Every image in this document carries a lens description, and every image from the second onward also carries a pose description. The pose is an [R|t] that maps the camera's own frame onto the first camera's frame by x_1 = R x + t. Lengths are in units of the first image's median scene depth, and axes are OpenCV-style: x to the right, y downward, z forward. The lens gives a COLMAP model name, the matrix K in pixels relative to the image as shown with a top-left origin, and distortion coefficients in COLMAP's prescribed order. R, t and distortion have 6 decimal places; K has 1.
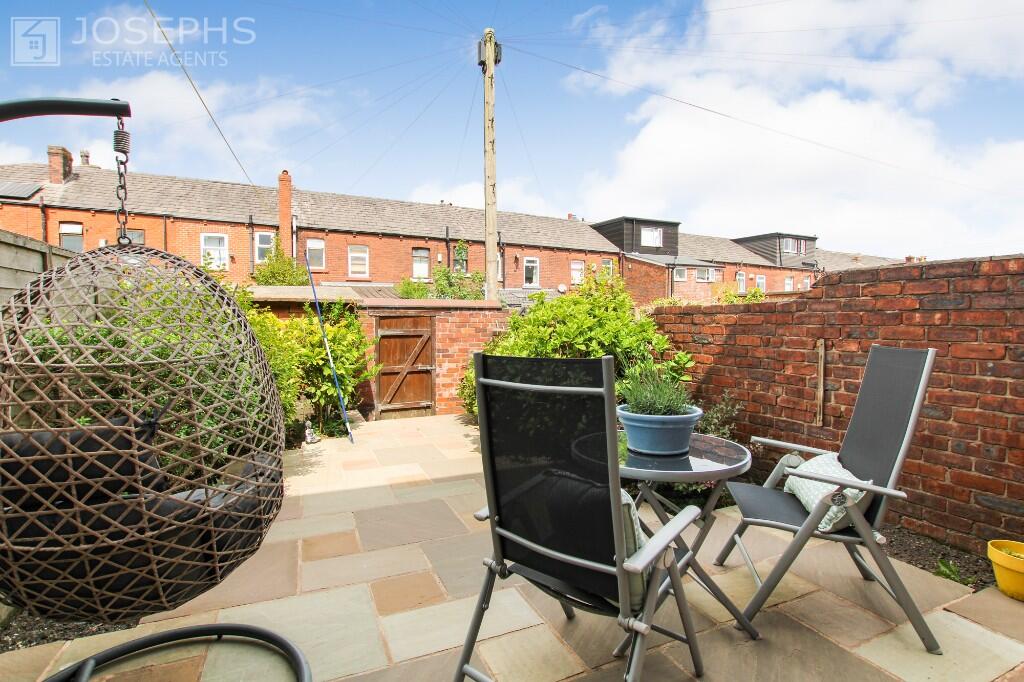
lens RADIAL K [[494.4, 0, 535.5], [0, 494.4, 341.0], [0, 0, 1]] dist [-0.025853, 0.000223]
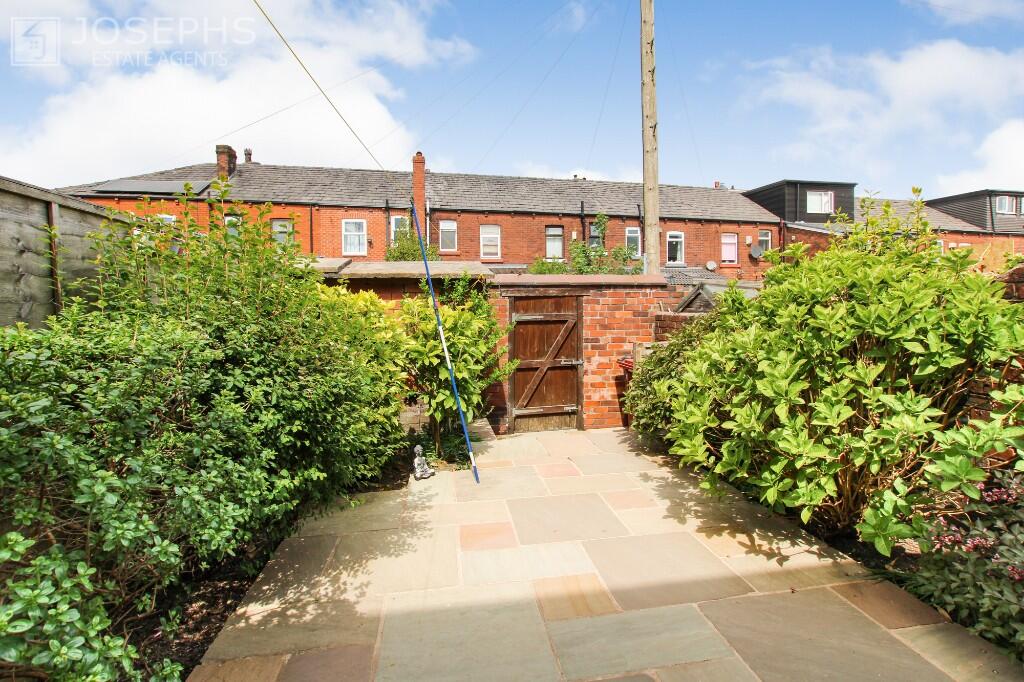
lens RADIAL K [[482.5, 0, 516.3], [0, 482.5, 325.6], [0, 0, 1]] dist [-0.024727, -0.000119]
pose [[0.957072, 0.001404, -0.289847, -0.082350], [-0.000972, 0.999998, 0.001635, -0.005018], [0.289849, -0.001283, 0.957072, 0.242446]]
